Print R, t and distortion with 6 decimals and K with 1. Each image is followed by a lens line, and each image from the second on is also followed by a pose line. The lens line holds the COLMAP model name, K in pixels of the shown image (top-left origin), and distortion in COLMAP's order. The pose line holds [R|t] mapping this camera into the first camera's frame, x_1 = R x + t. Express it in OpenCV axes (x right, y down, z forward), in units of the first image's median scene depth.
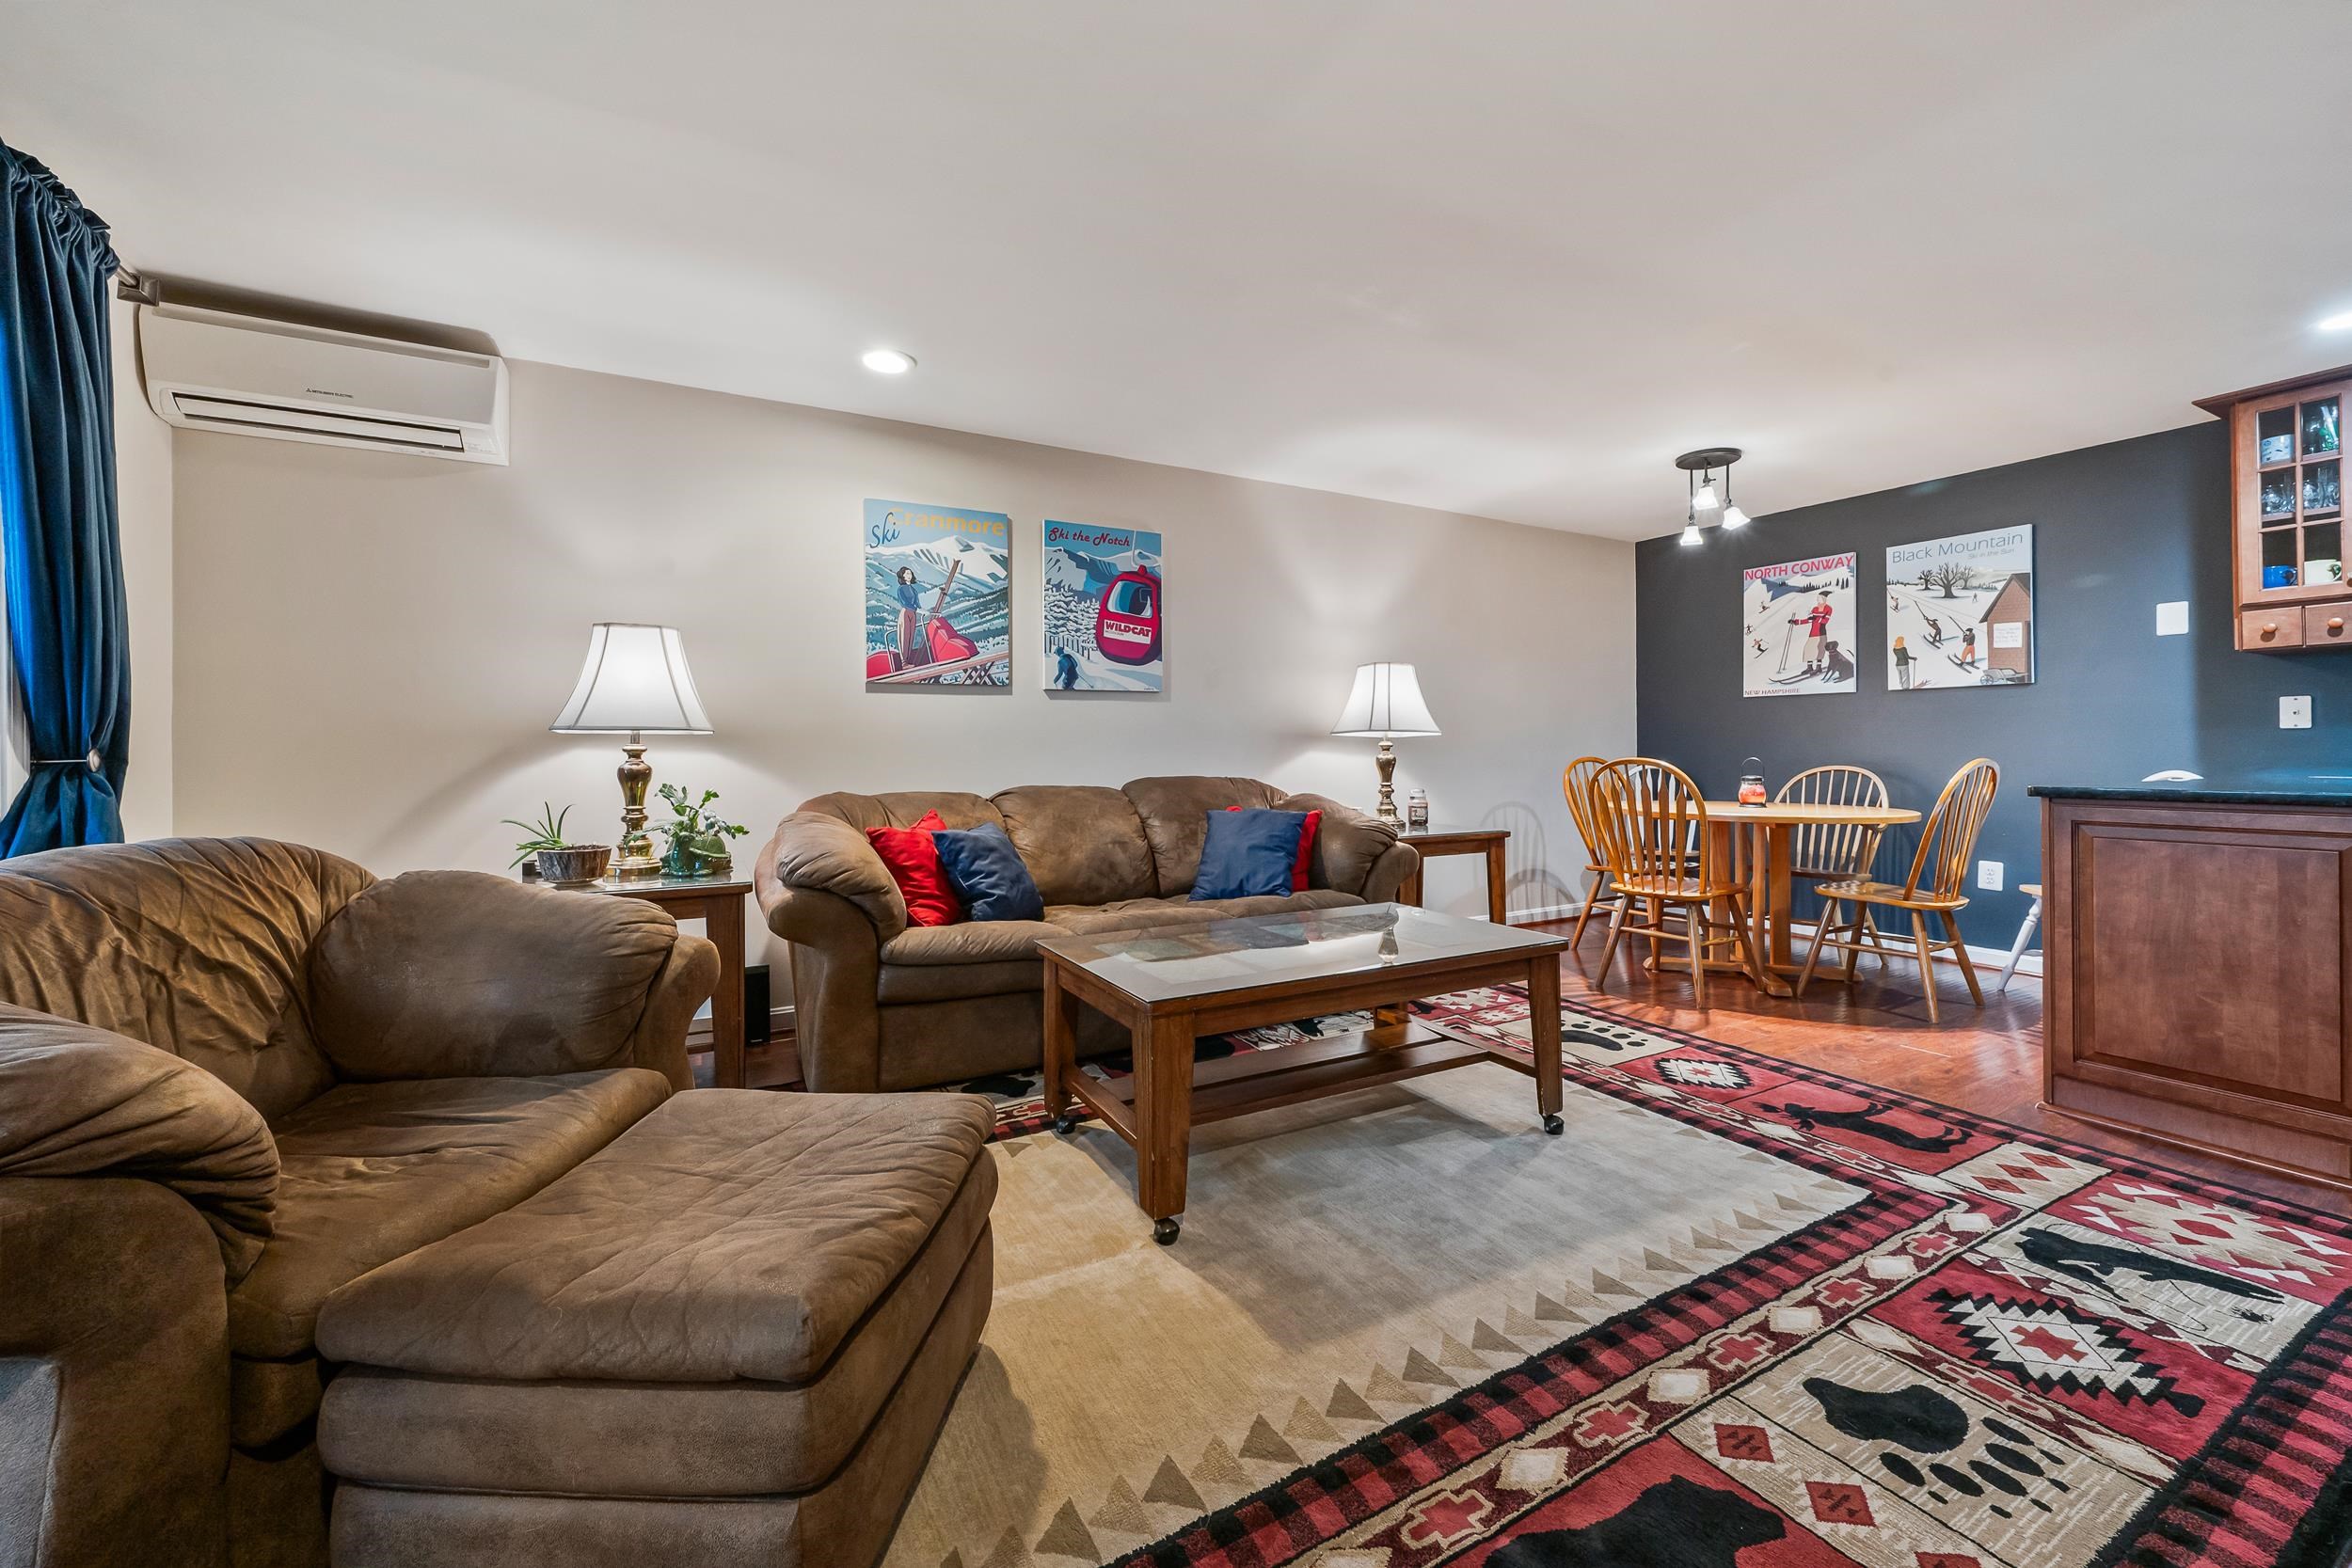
lens RADIAL K [[932.9, 0, 1189.2], [0, 932.9, 745.9], [0, 0, 1]] dist [-0.000332, -0.000080]
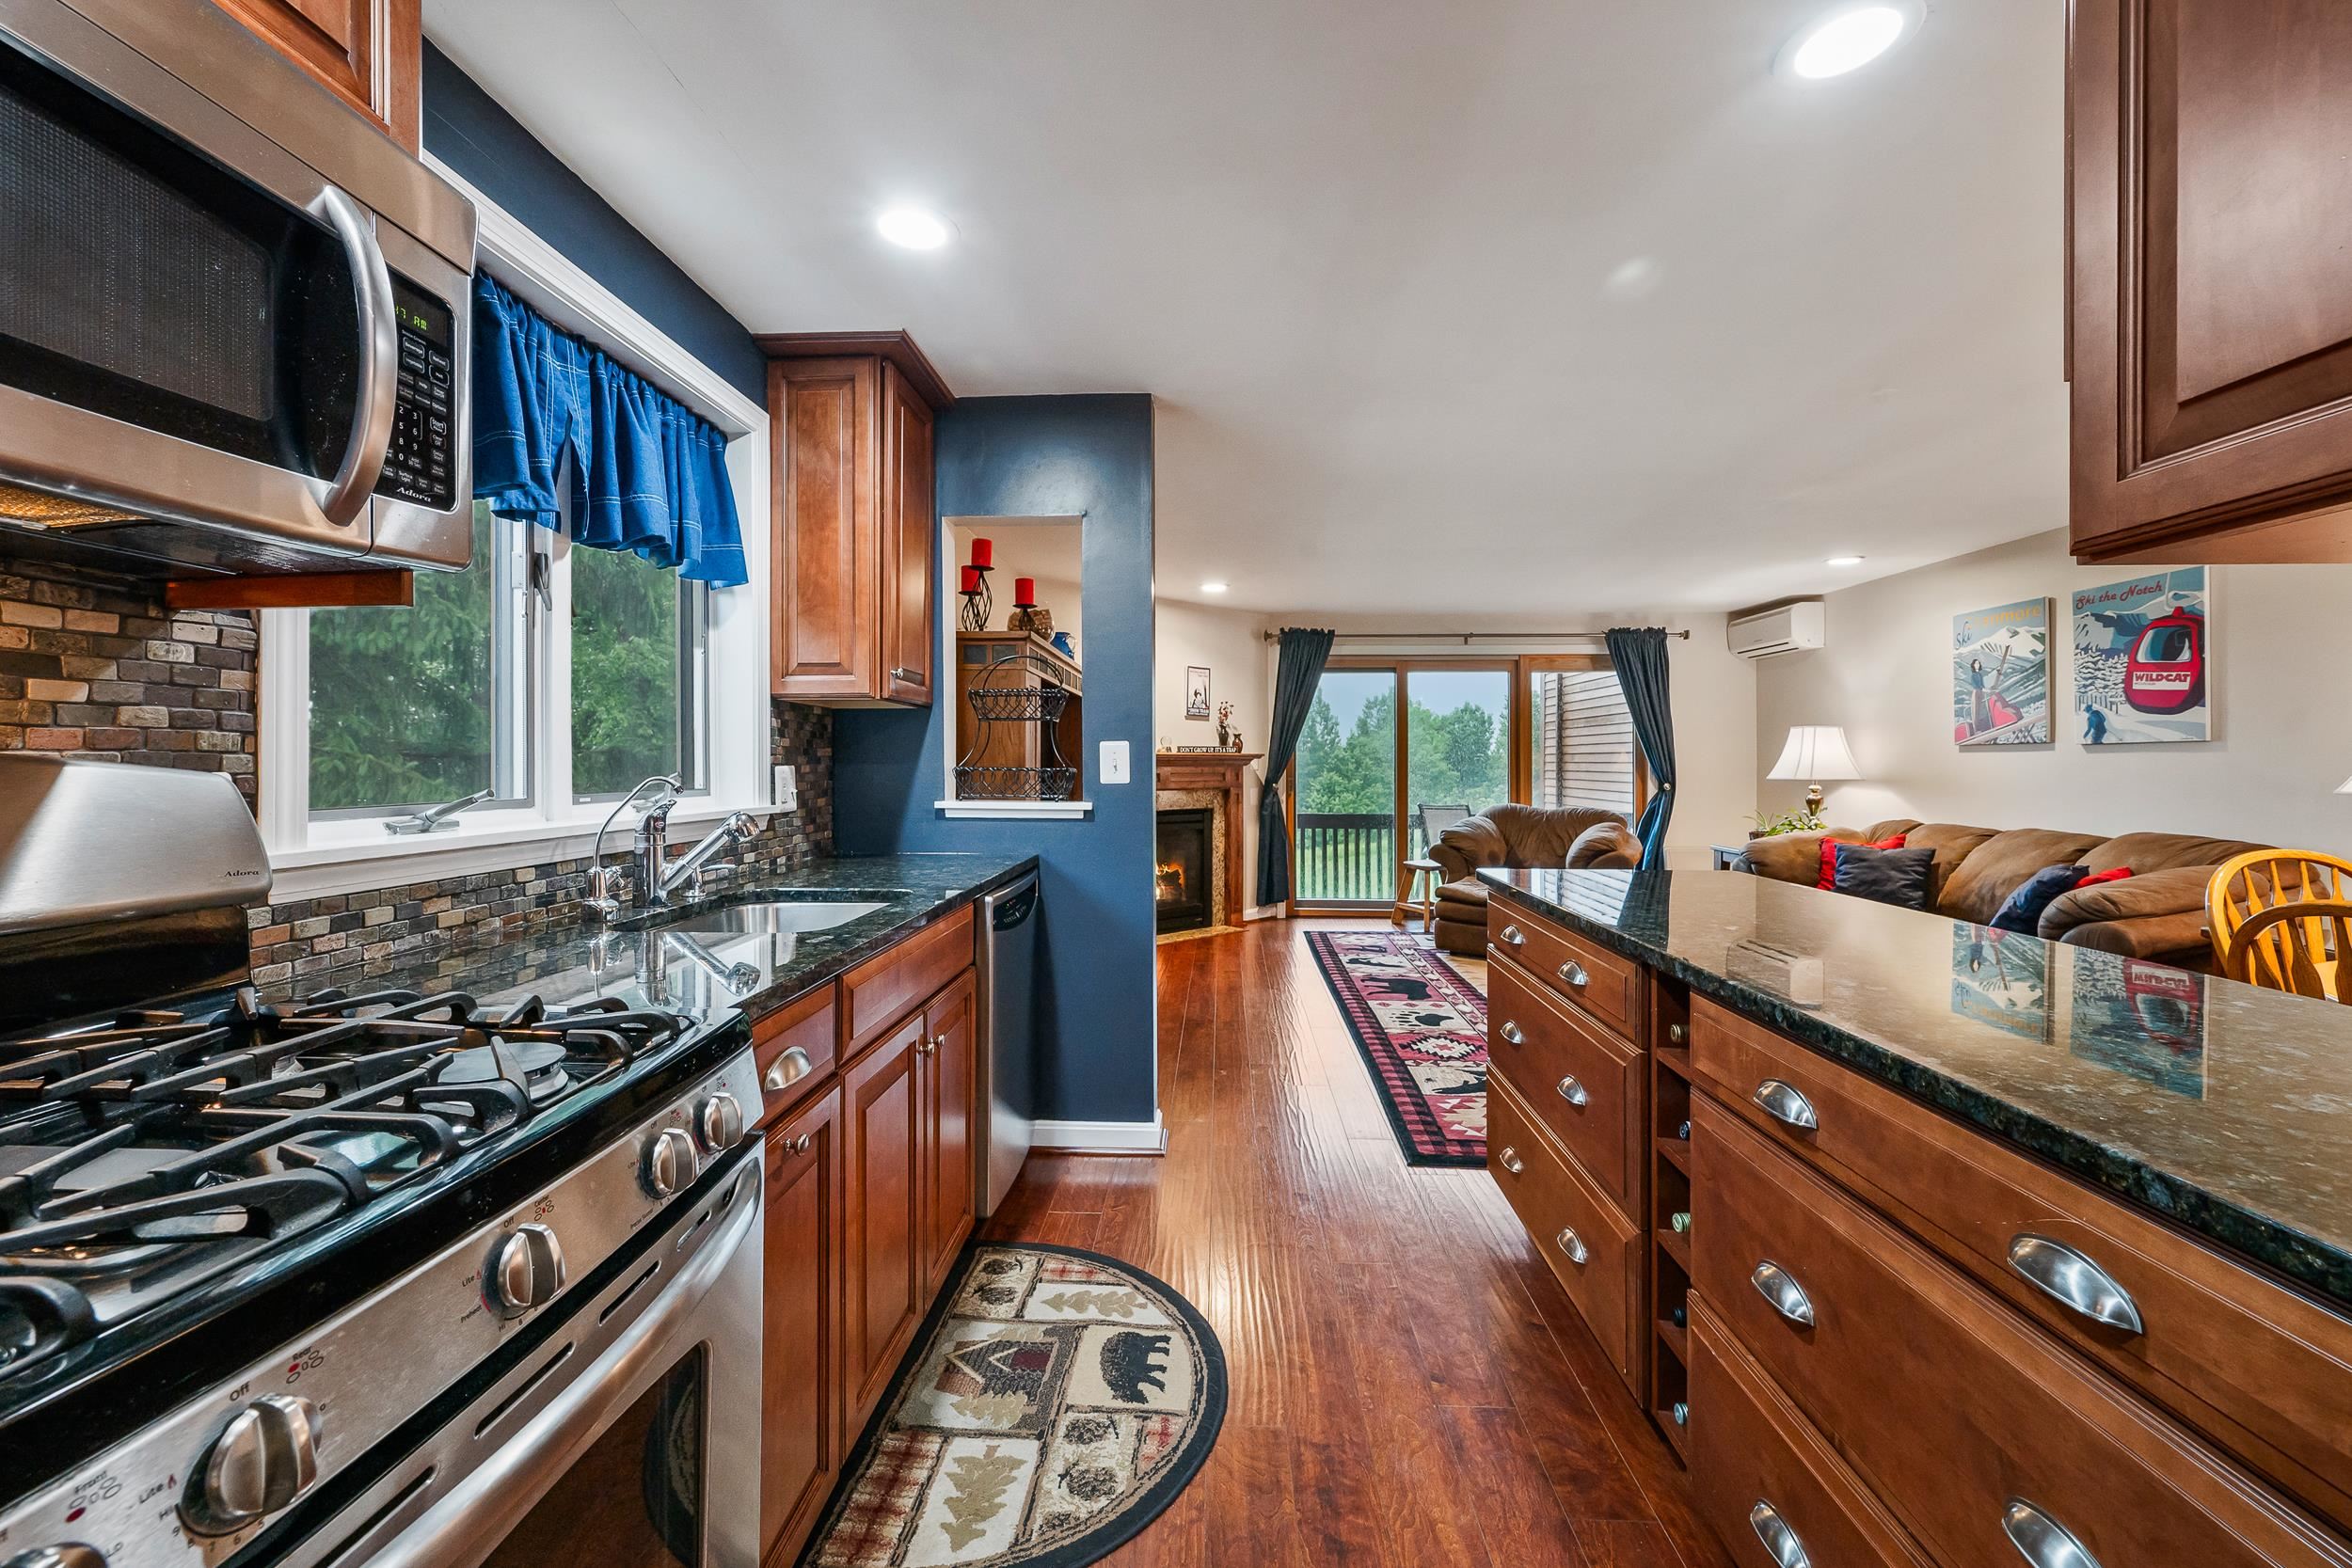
lens RADIAL K [[929.3, 0, 1183.1], [0, 929.3, 764.5], [0, 0, 1]] dist [-0.000094, 0.000332]
pose [[-0.528180, 0.007992, -0.849095, 1.328257], [0.006461, 0.999965, 0.005393, -0.049292], [0.849108, -0.002637, -0.528213, 0.676498]]
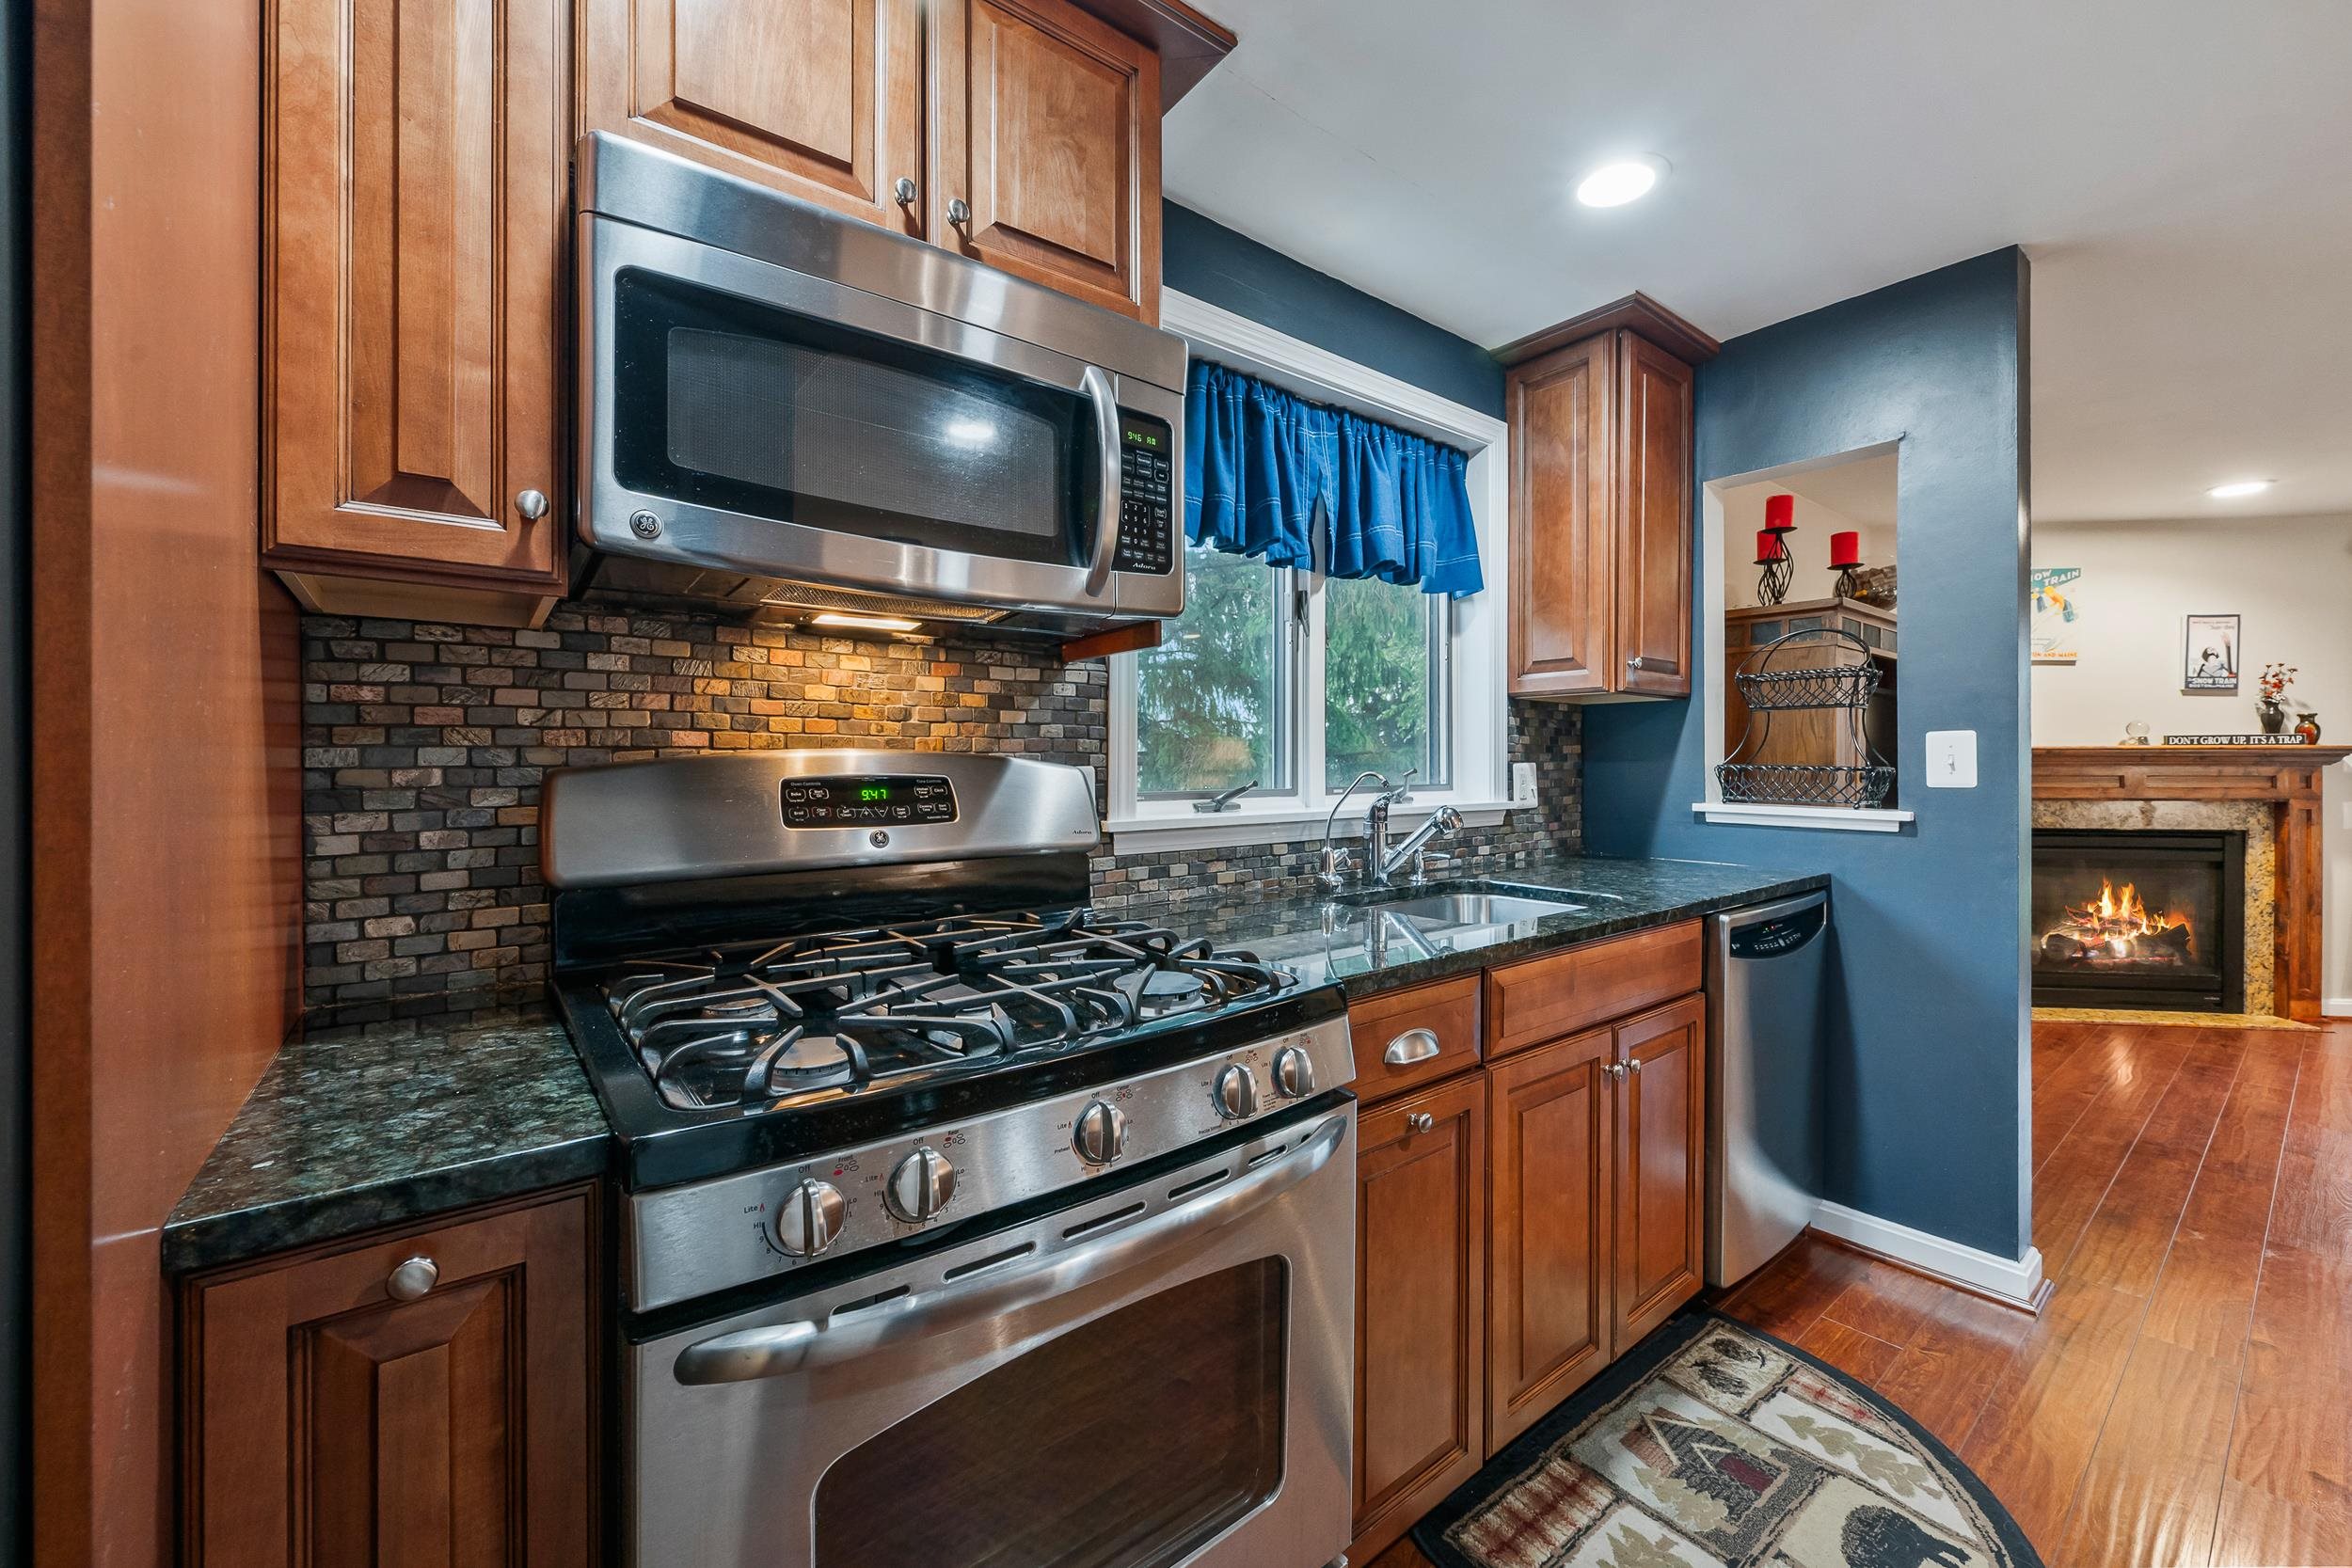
lens RADIAL K [[929.3, 0, 1183.1], [0, 929.3, 764.5], [0, 0, 1]] dist [-0.000094, 0.000332]
pose [[-0.987874, 0.007470, -0.155081, 1.266440], [0.007417, 0.999972, 0.000919, -0.048076], [0.155084, -0.000242, -0.987901, 0.713481]]
